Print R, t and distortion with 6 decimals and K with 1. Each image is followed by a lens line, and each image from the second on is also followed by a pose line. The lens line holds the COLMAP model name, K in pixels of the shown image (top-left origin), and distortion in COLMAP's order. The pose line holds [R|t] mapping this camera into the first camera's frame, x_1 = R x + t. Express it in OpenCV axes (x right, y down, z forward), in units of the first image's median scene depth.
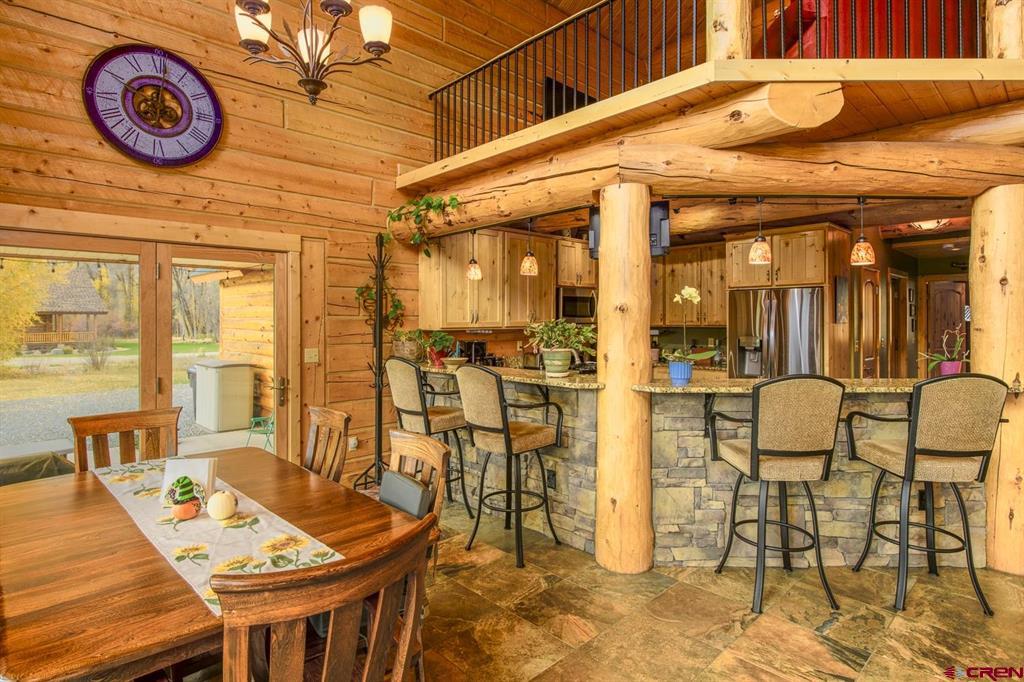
lens RADIAL K [[534.3, 0, 504.7], [0, 534.3, 311.0], [0, 0, 1]] dist [0.003730, -0.002367]
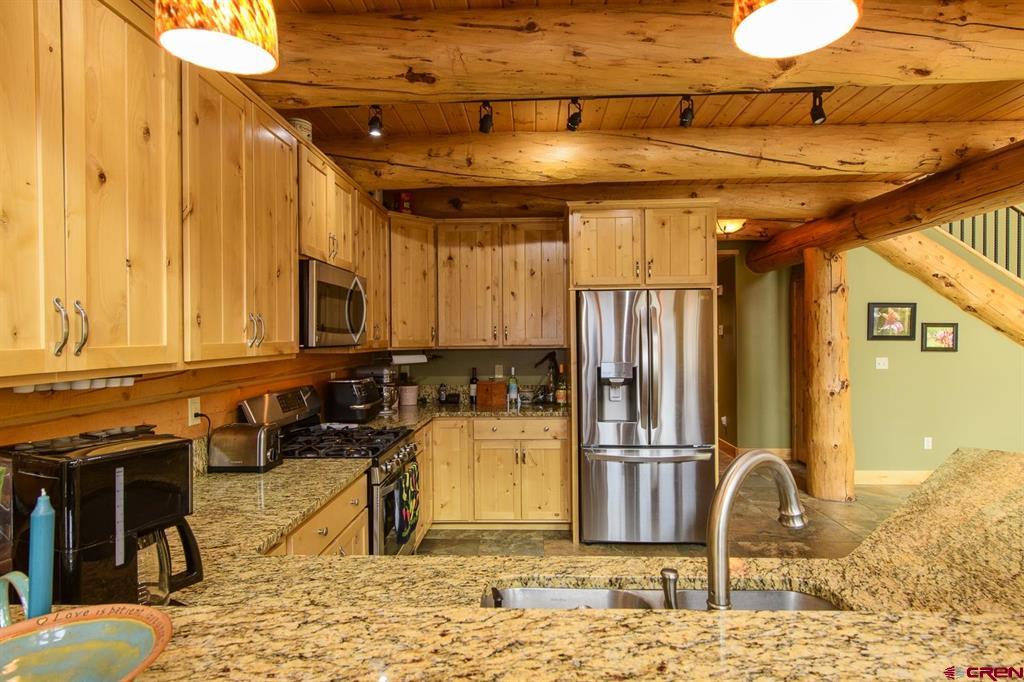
lens RADIAL K [[534.3, 0, 518.8], [0, 534.3, 337.1], [0, 0, 1]] dist [0.003730, -0.002367]
pose [[0.709289, -0.005358, 0.704897, -0.065700], [-0.003404, 0.999933, 0.011026, 0.009350], [-0.704909, -0.010220, 0.709224, 0.540760]]
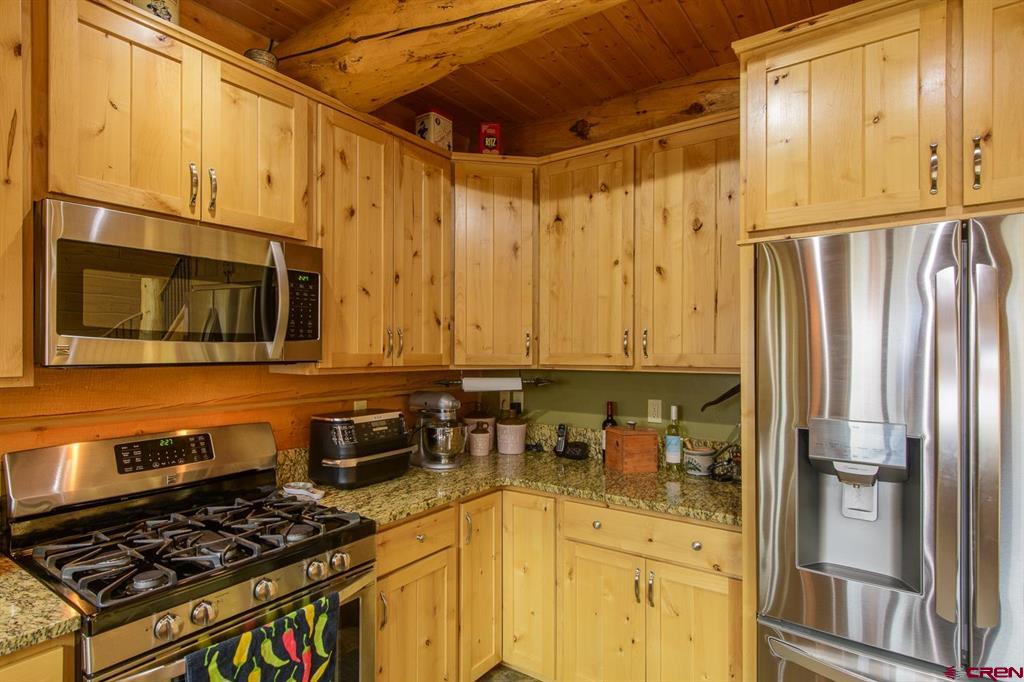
lens RADIAL K [[534.3, 0, 514.9], [0, 534.3, 348.9], [0, 0, 1]] dist [0.003730, -0.002367]
pose [[0.978928, 0.000874, 0.204204, 0.222895], [-0.003697, 0.999903, 0.013441, 0.010954], [-0.204172, -0.013913, 0.978836, 0.684639]]
